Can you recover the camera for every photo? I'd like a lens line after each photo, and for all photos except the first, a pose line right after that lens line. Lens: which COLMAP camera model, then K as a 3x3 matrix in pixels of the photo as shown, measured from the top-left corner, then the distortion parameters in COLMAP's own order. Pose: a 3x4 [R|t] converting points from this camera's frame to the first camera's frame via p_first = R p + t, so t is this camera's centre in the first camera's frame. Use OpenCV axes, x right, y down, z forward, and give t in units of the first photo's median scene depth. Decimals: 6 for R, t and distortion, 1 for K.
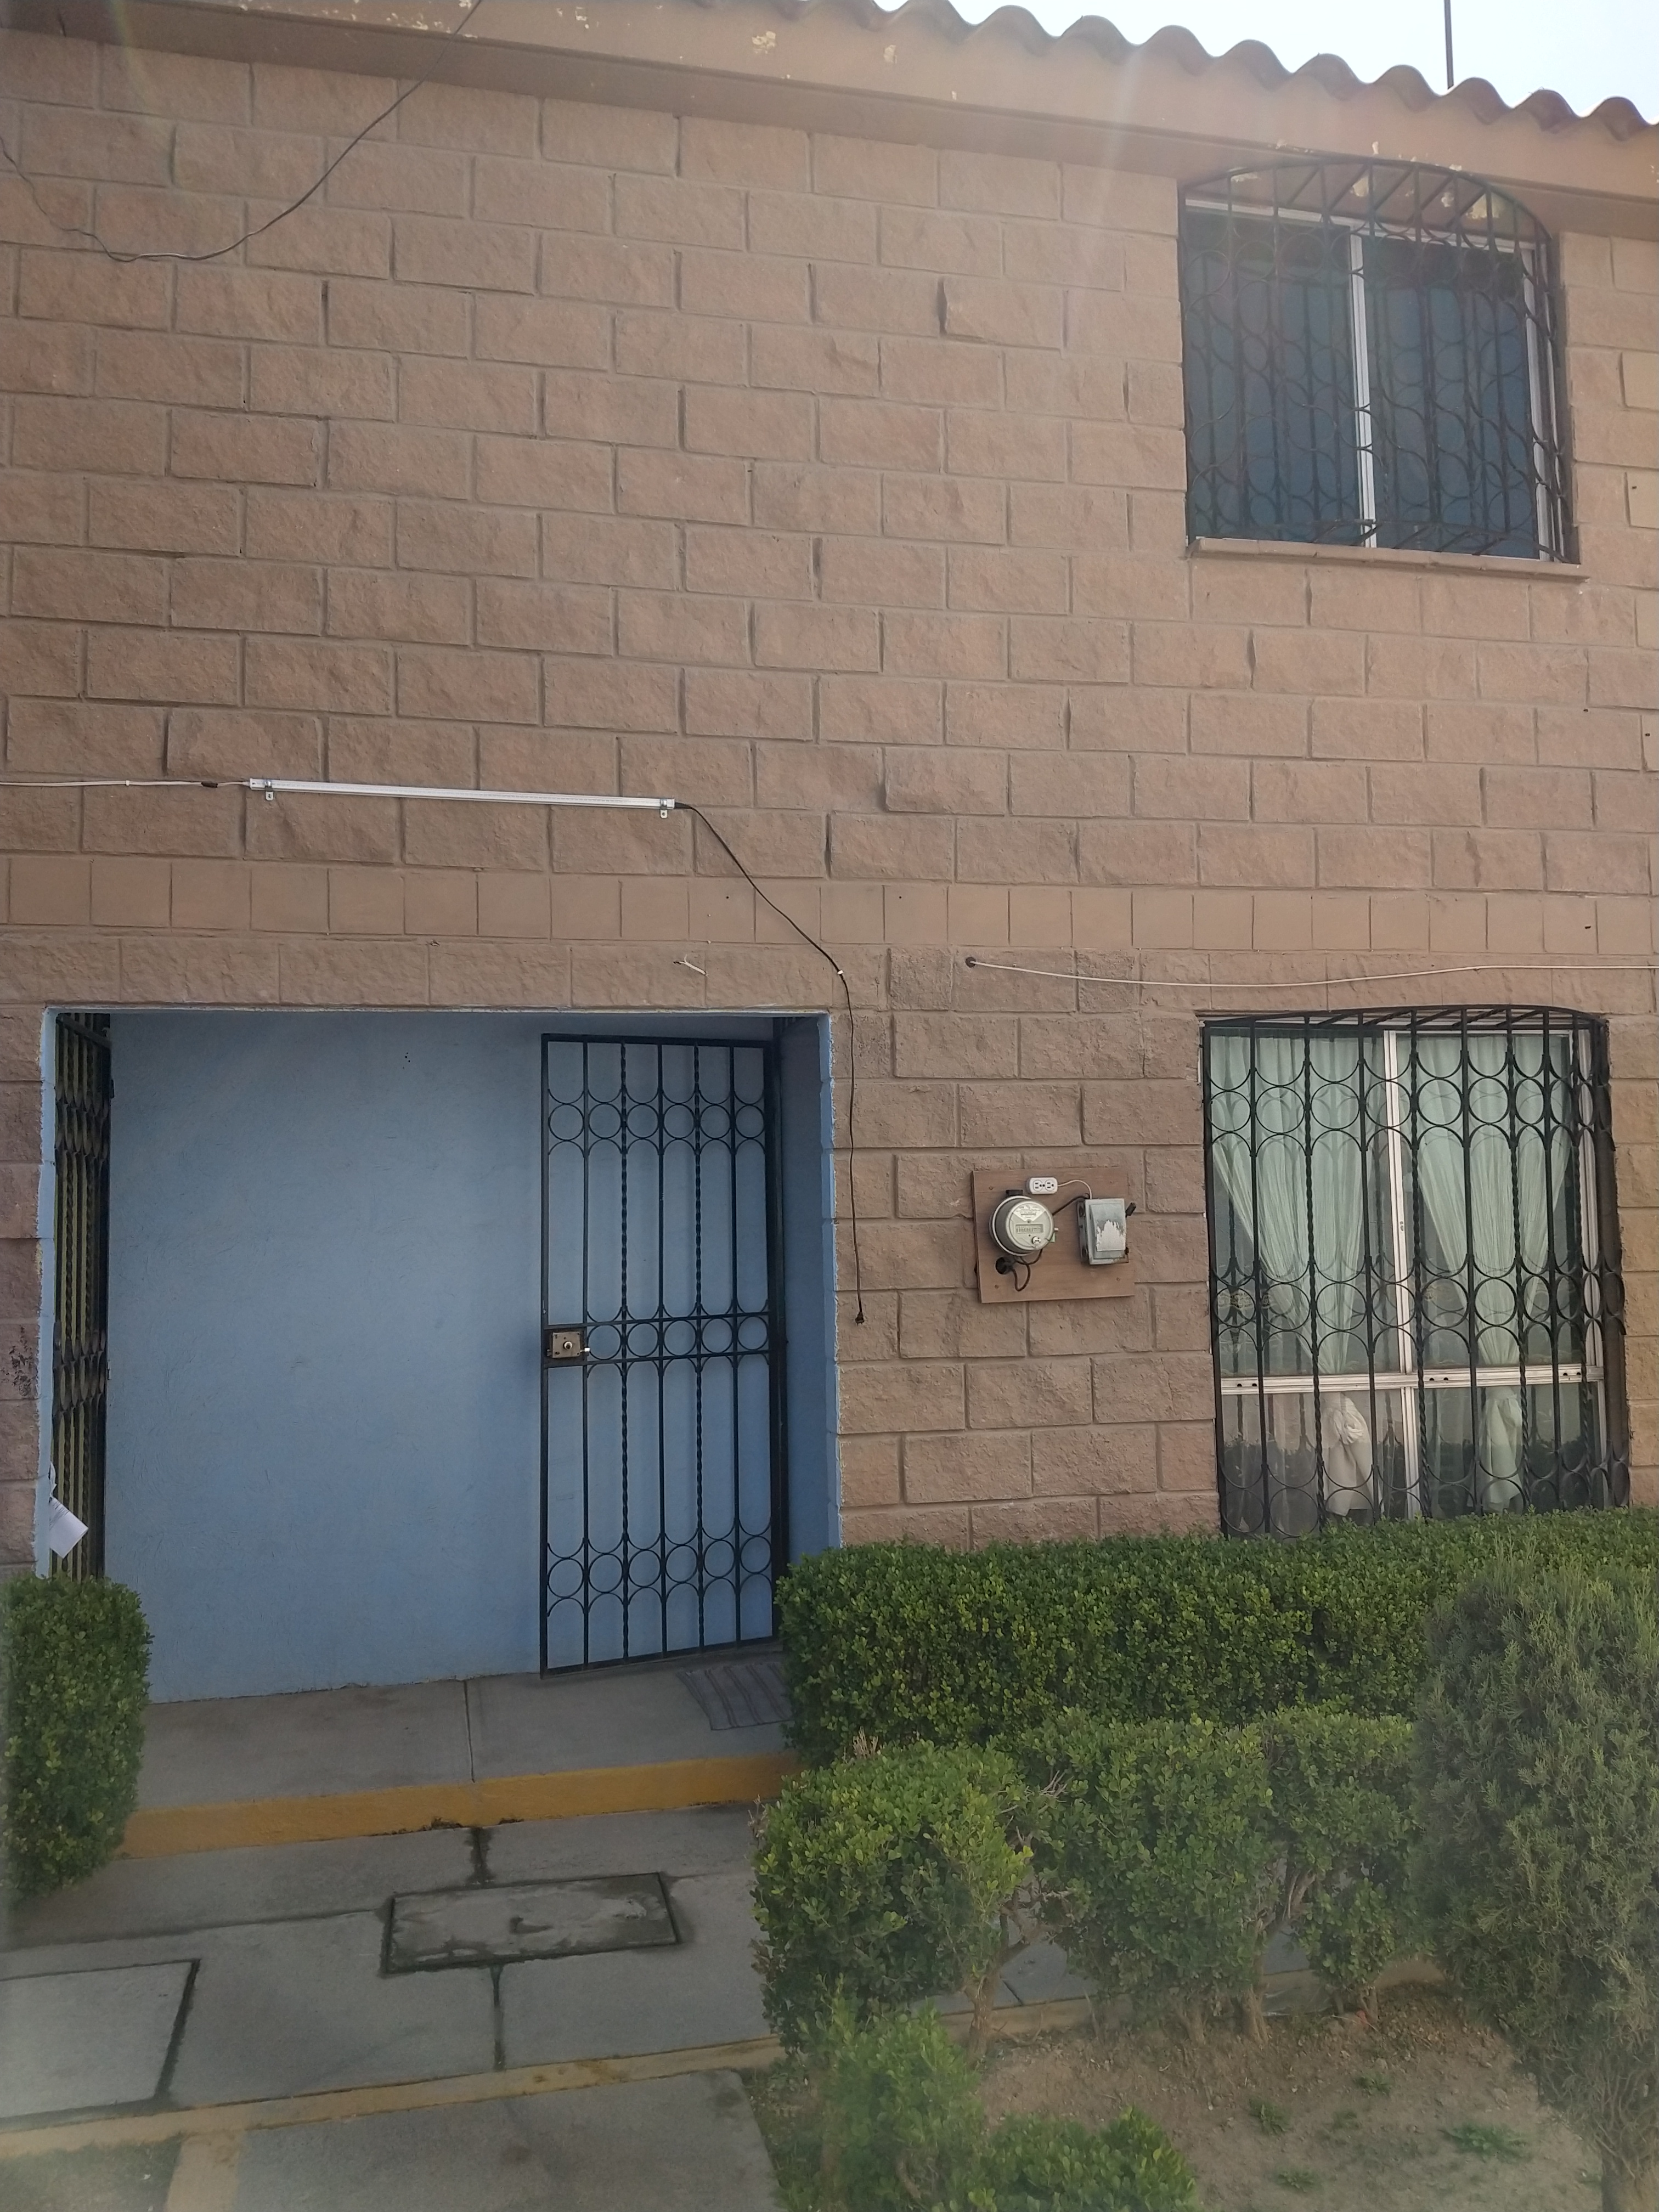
lens RADIAL K [[1638.9, 0, 812.0], [0, 1638.9, 1118.0], [0, 0, 1]] dist [0.202226, -0.356789]
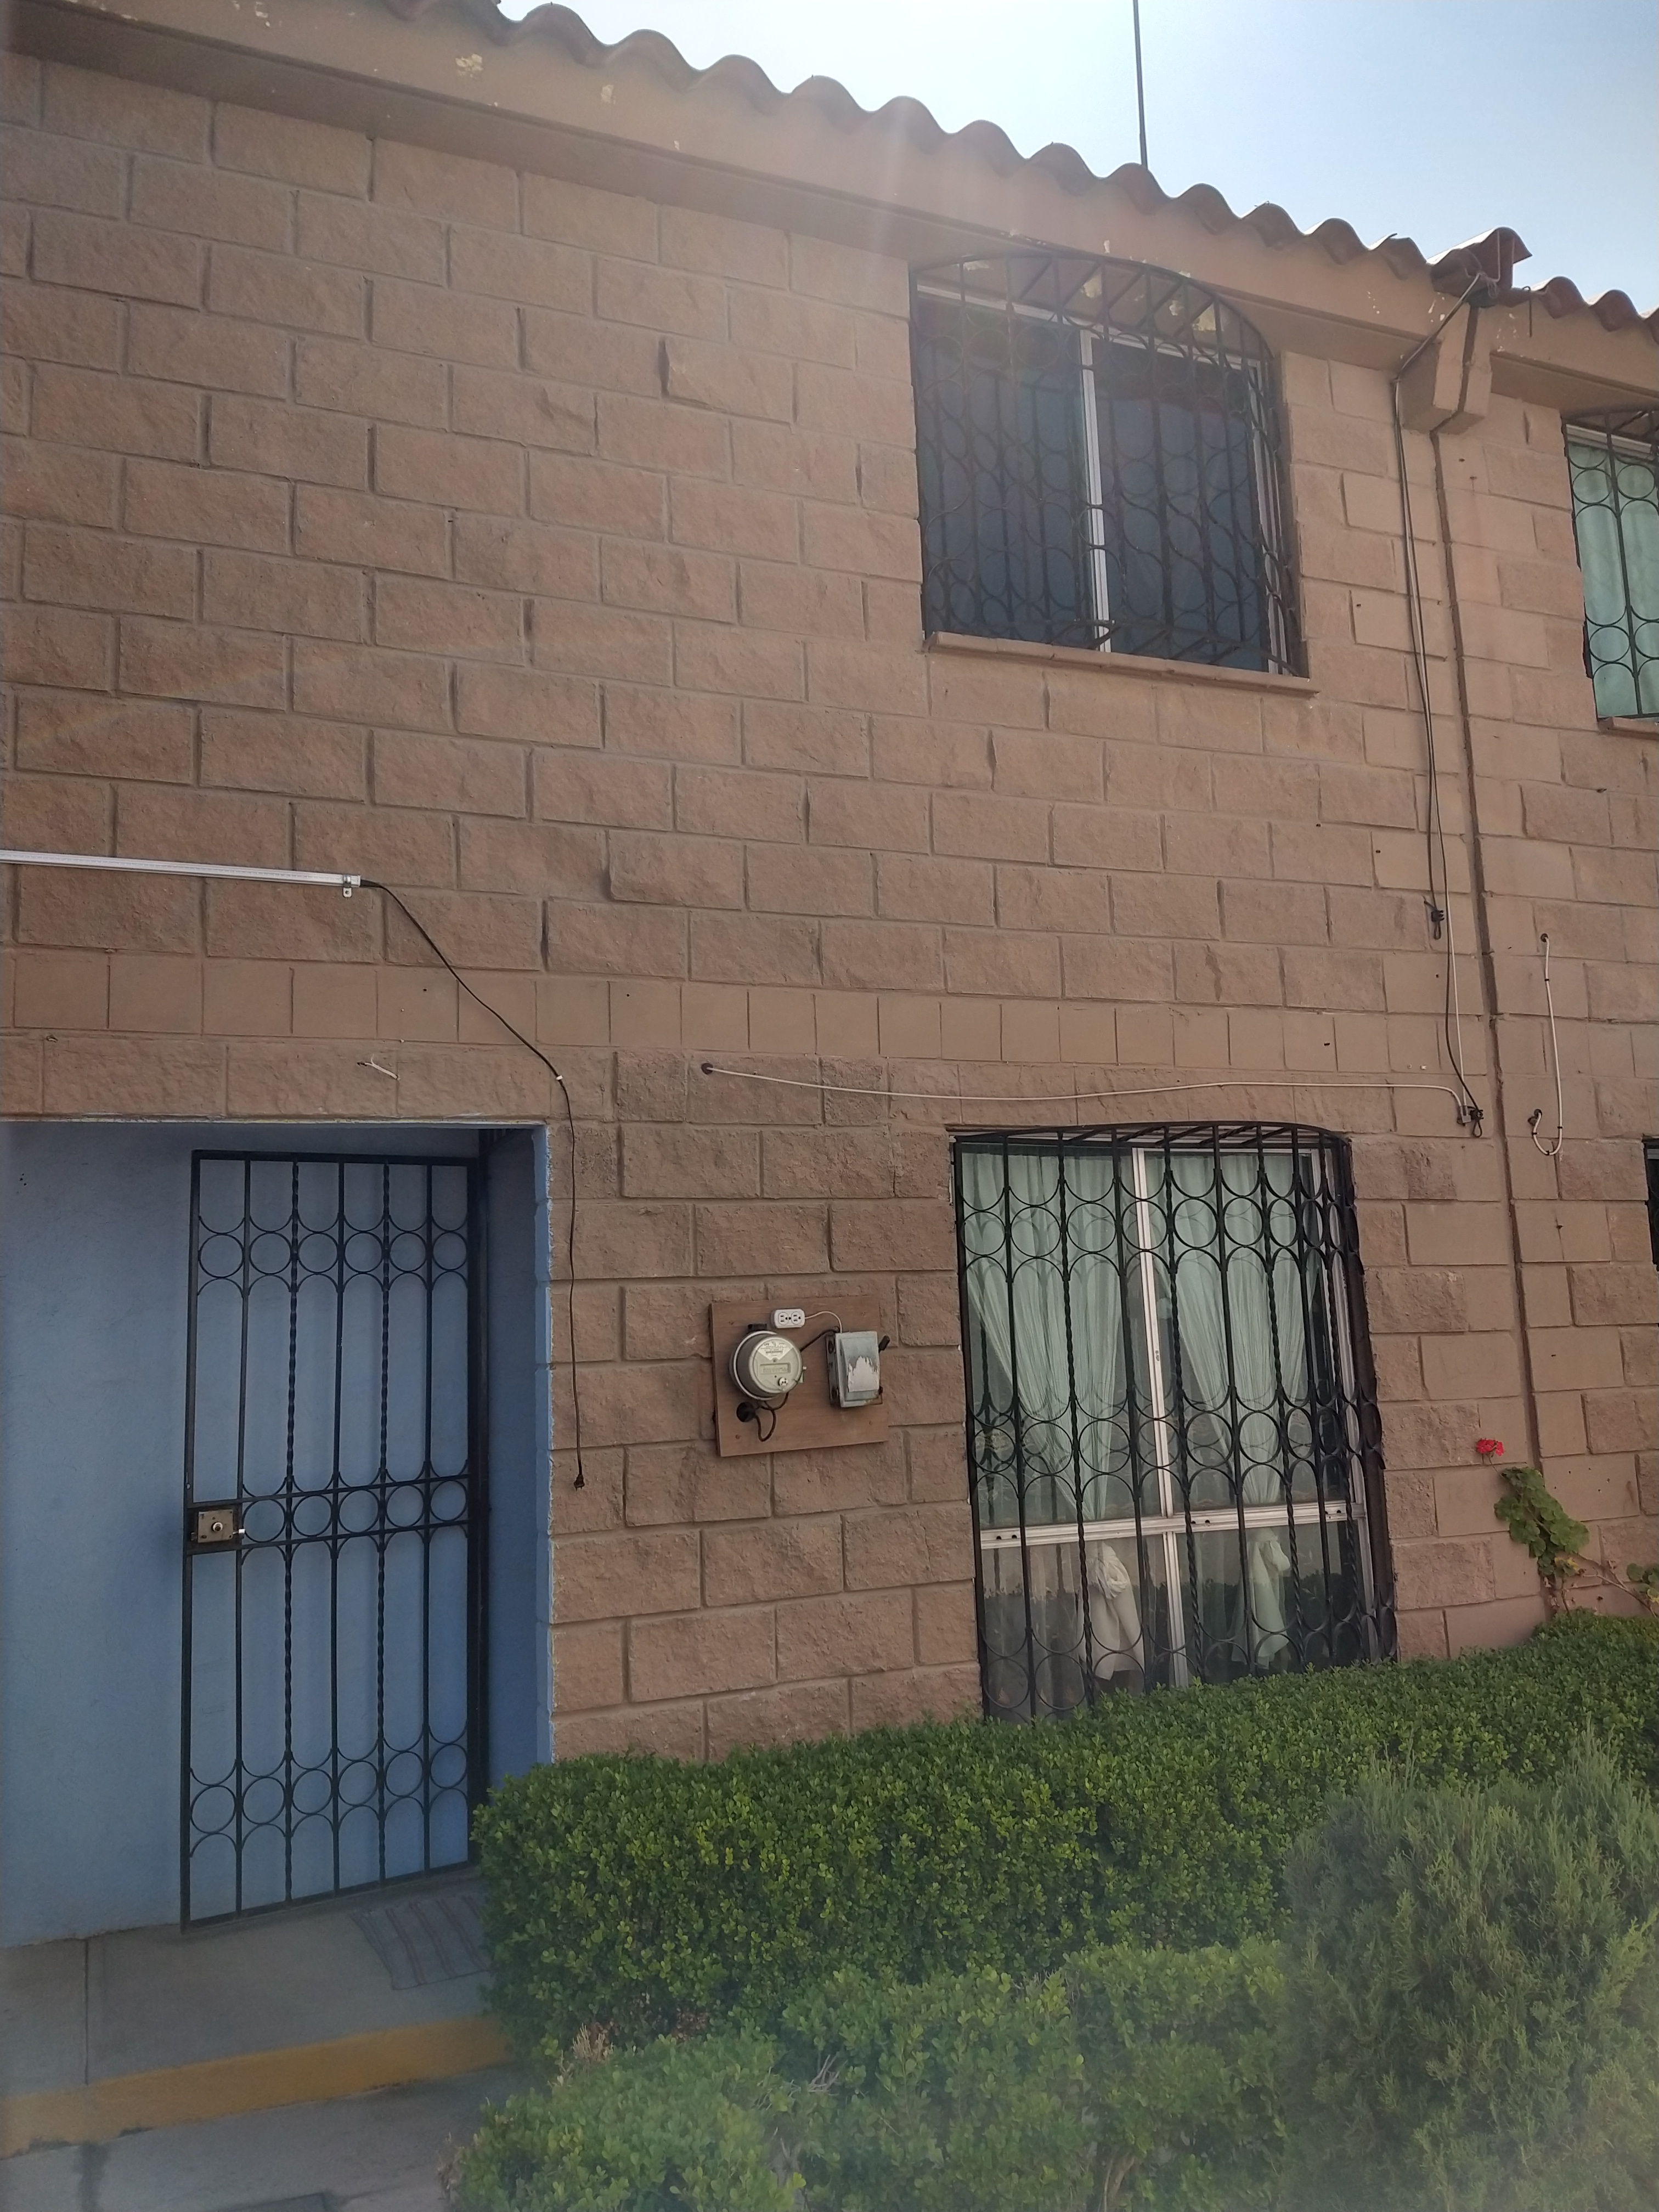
lens RADIAL K [[1638.9, 0, 812.0], [0, 1638.9, 1118.0], [0, 0, 1]] dist [0.202226, -0.356789]
pose [[0.984452, 0.004081, 0.175608, -0.003649], [0.009360, 0.997091, -0.075641, -0.000159], [-0.175406, 0.076109, 0.981550, 0.117648]]
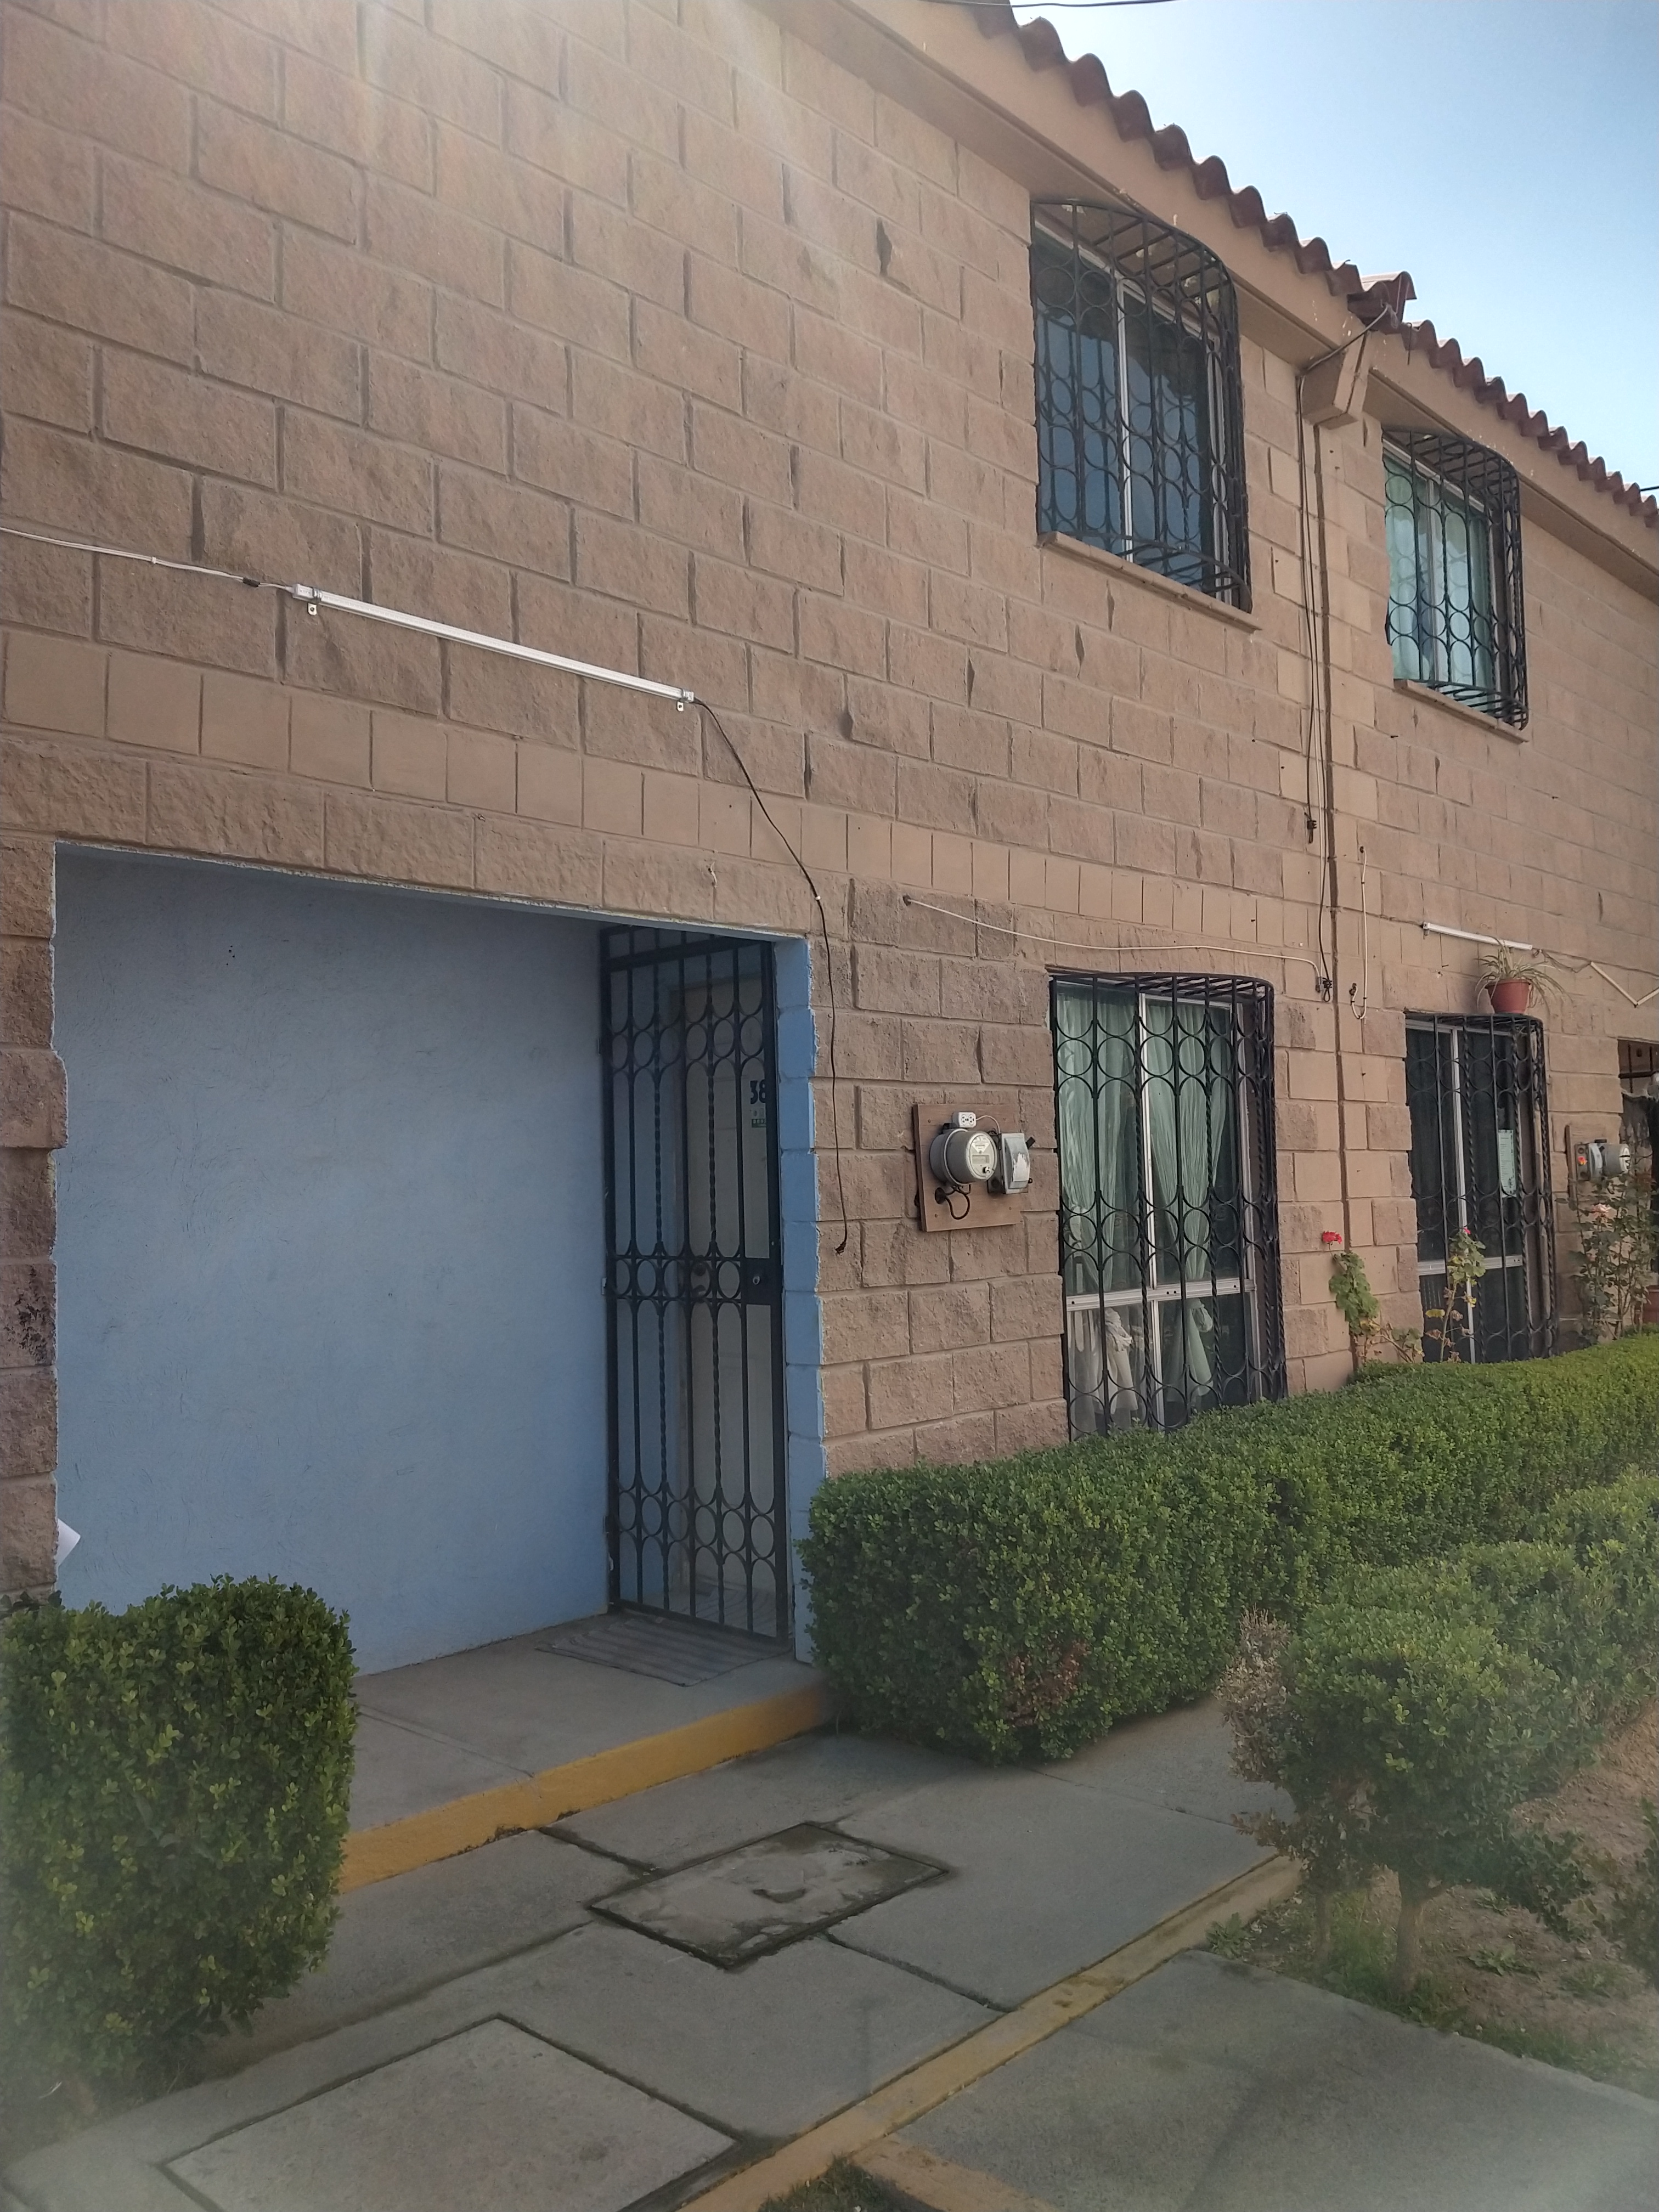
lens RADIAL K [[1647.2, 0, 815.9], [0, 1647.2, 1110.7], [0, 0, 1]] dist [0.228714, -0.465792]
pose [[0.838494, 0.026183, 0.544282, -0.519271], [-0.032045, 0.999486, 0.001286, 0.037369], [-0.543968, -0.018520, 0.838901, 0.169607]]
